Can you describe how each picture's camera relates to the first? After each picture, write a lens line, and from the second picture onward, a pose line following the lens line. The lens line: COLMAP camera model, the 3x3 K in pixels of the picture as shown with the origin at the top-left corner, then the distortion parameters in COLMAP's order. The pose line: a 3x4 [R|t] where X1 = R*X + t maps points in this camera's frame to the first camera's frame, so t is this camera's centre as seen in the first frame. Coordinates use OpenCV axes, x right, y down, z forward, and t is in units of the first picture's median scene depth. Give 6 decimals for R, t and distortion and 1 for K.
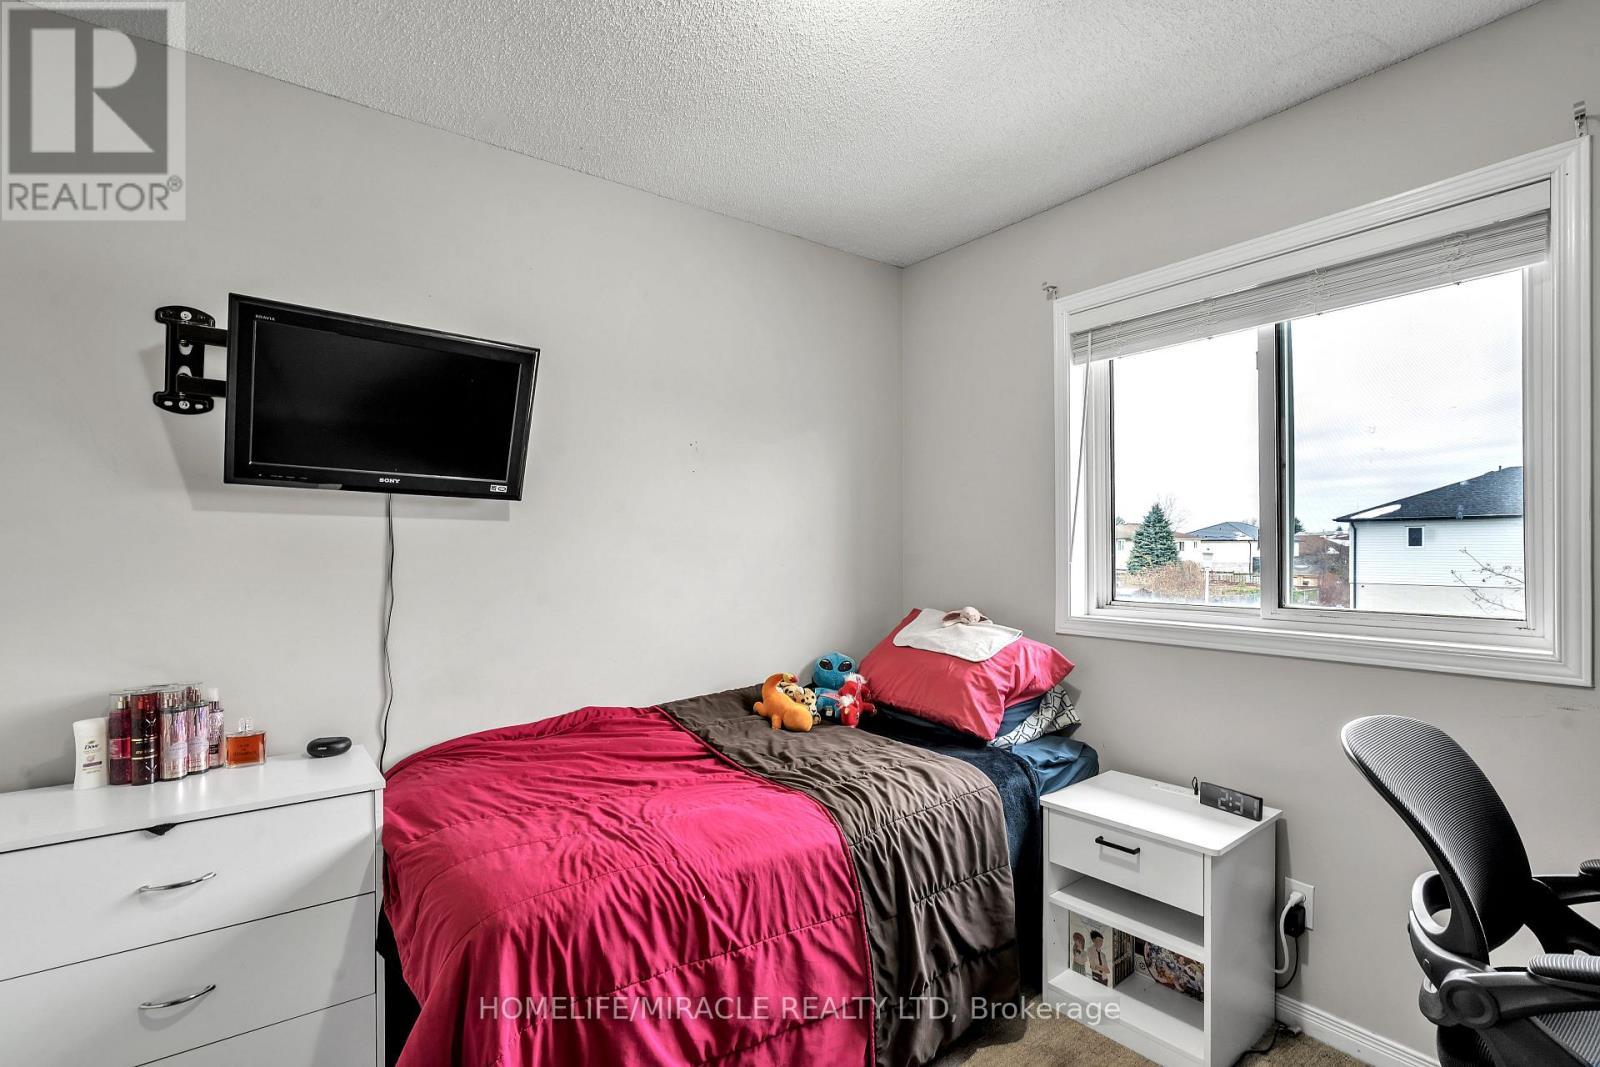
lens RADIAL K [[757.3, 0, 800.6], [0, 757.3, 547.2], [0, 0, 1]] dist [-0.007681, 0.004588]
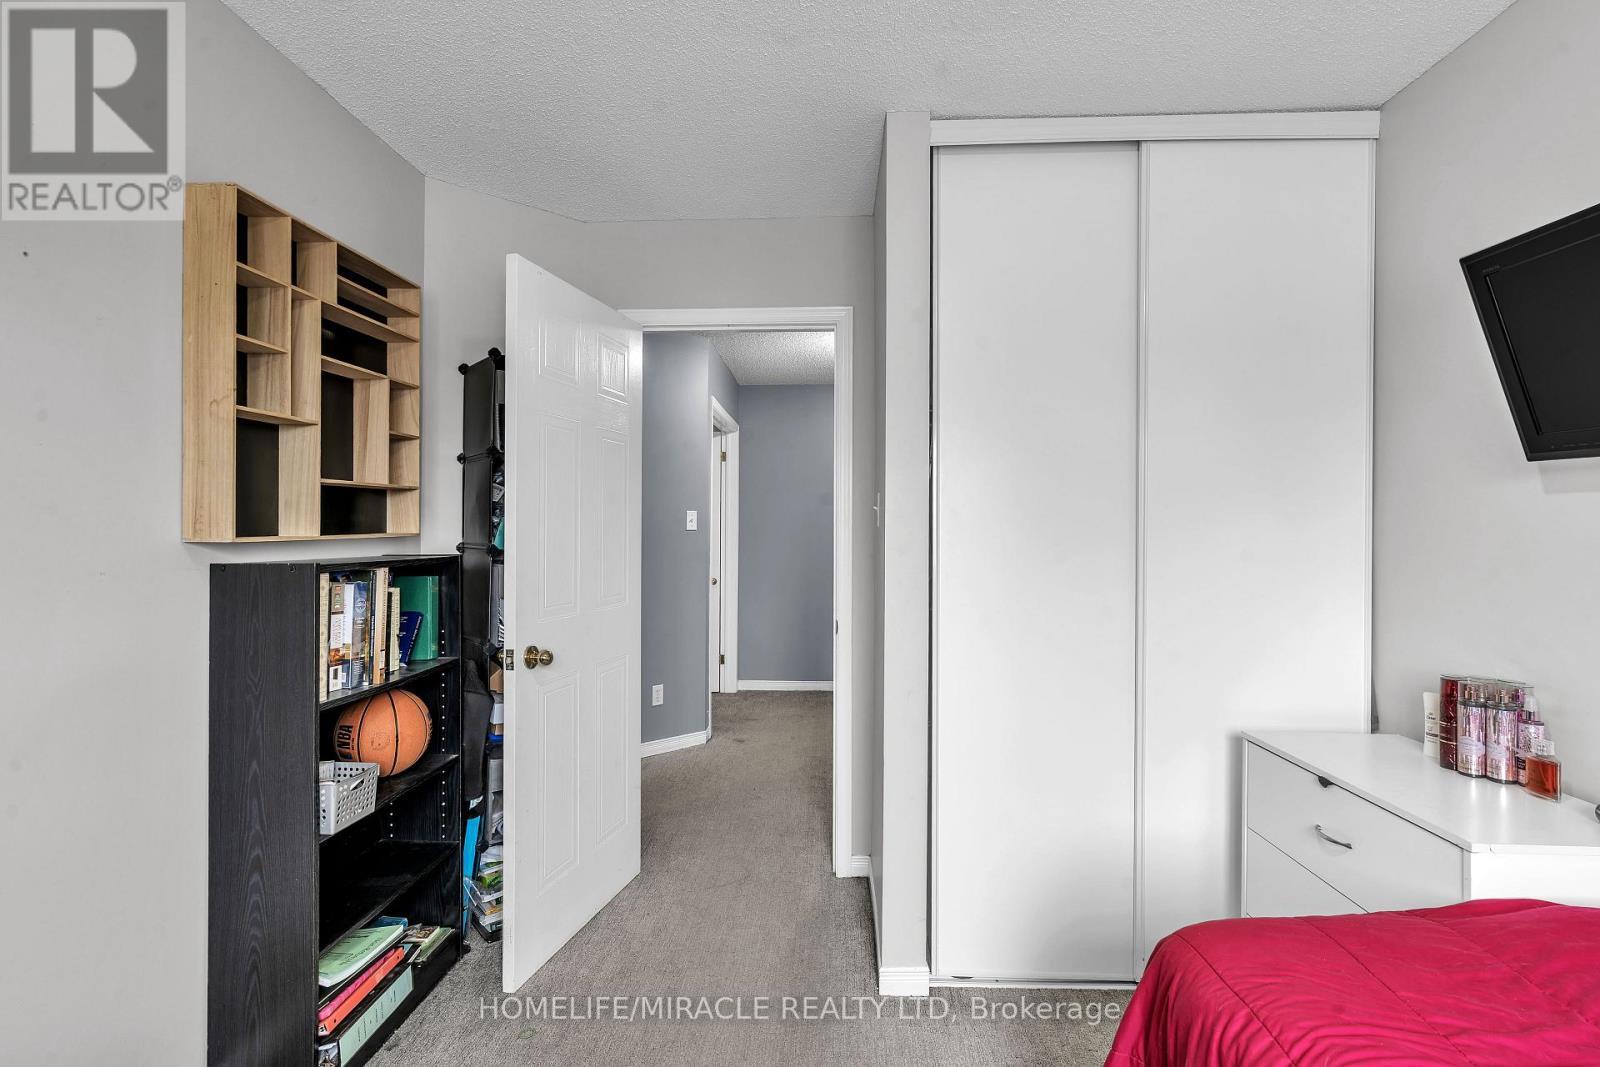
lens RADIAL K [[757.3, 0, 801.7], [0, 757.3, 528.3], [0, 0, 1]] dist [-0.007681, 0.004588]
pose [[-0.646879, 0.001188, -0.762592, 0.287332], [0.001924, 0.999998, -0.000074, -0.007089], [0.762591, -0.001515, -0.646880, 0.604047]]
